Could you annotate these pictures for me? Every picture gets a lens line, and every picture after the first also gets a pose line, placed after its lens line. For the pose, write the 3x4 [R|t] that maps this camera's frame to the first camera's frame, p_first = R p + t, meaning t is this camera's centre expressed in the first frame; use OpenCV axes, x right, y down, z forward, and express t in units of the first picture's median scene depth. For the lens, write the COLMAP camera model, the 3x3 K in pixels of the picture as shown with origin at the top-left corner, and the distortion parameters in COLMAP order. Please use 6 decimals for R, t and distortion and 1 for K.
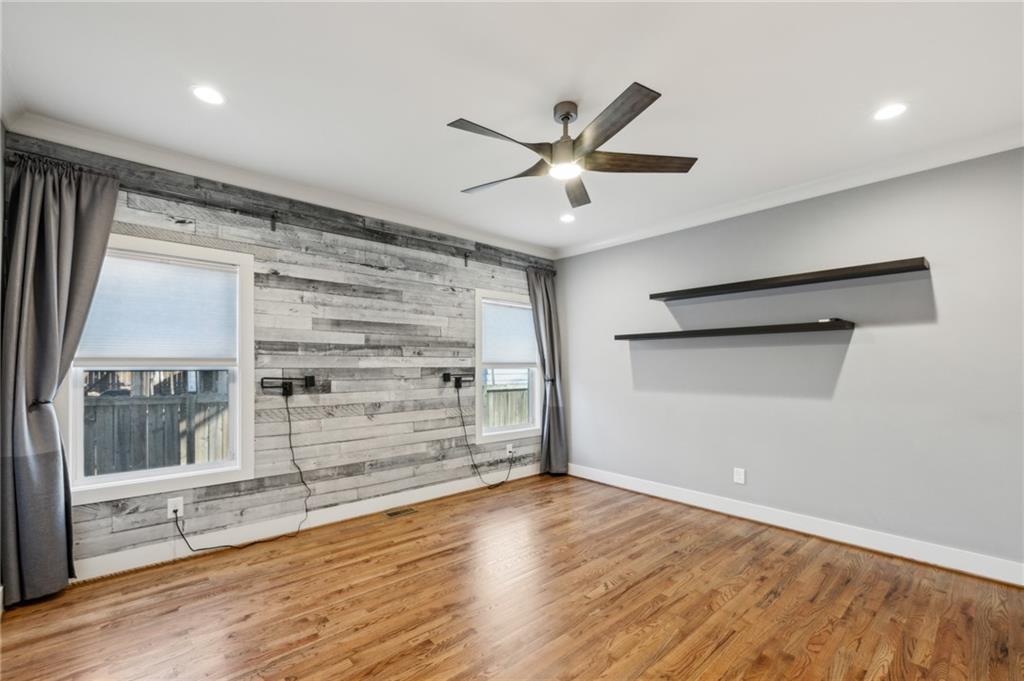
lens RADIAL K [[420.2, 0, 534.2], [0, 420.2, 357.0], [0, 0, 1]] dist [-0.002434, -0.000005]
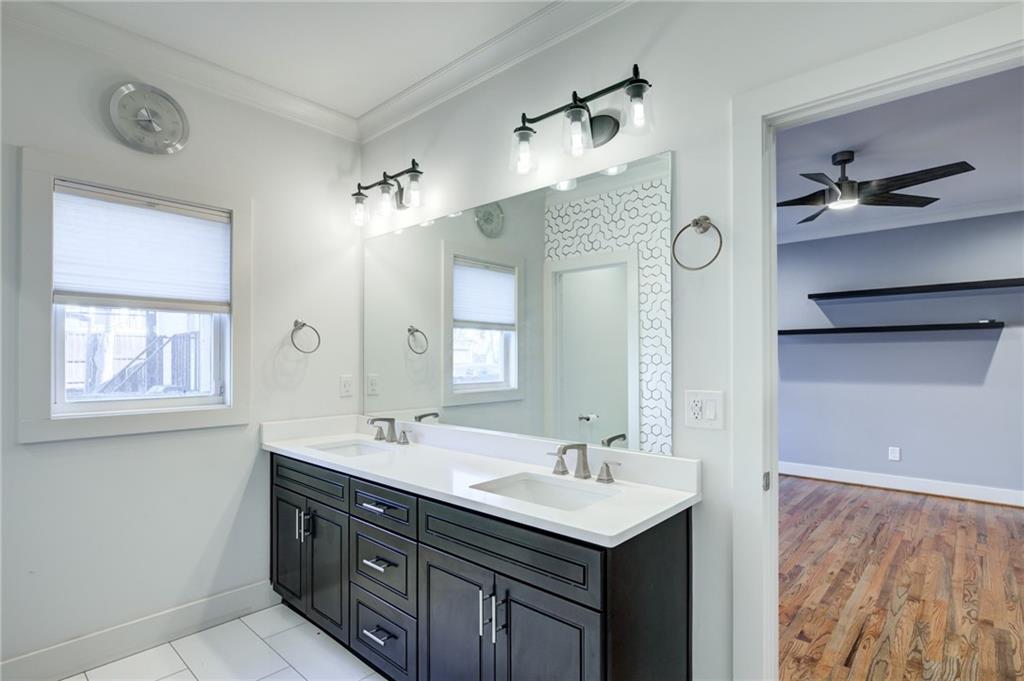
lens RADIAL K [[502.1, 0, 509.9], [0, 502.1, 348.9], [0, 0, 1]] dist [-0.005354, 0.000475]
pose [[0.993852, -0.000756, 0.110711, -0.849063], [0.000635, 0.999999, 0.001129, -0.009252], [-0.110712, -0.001052, 0.993852, -0.298904]]
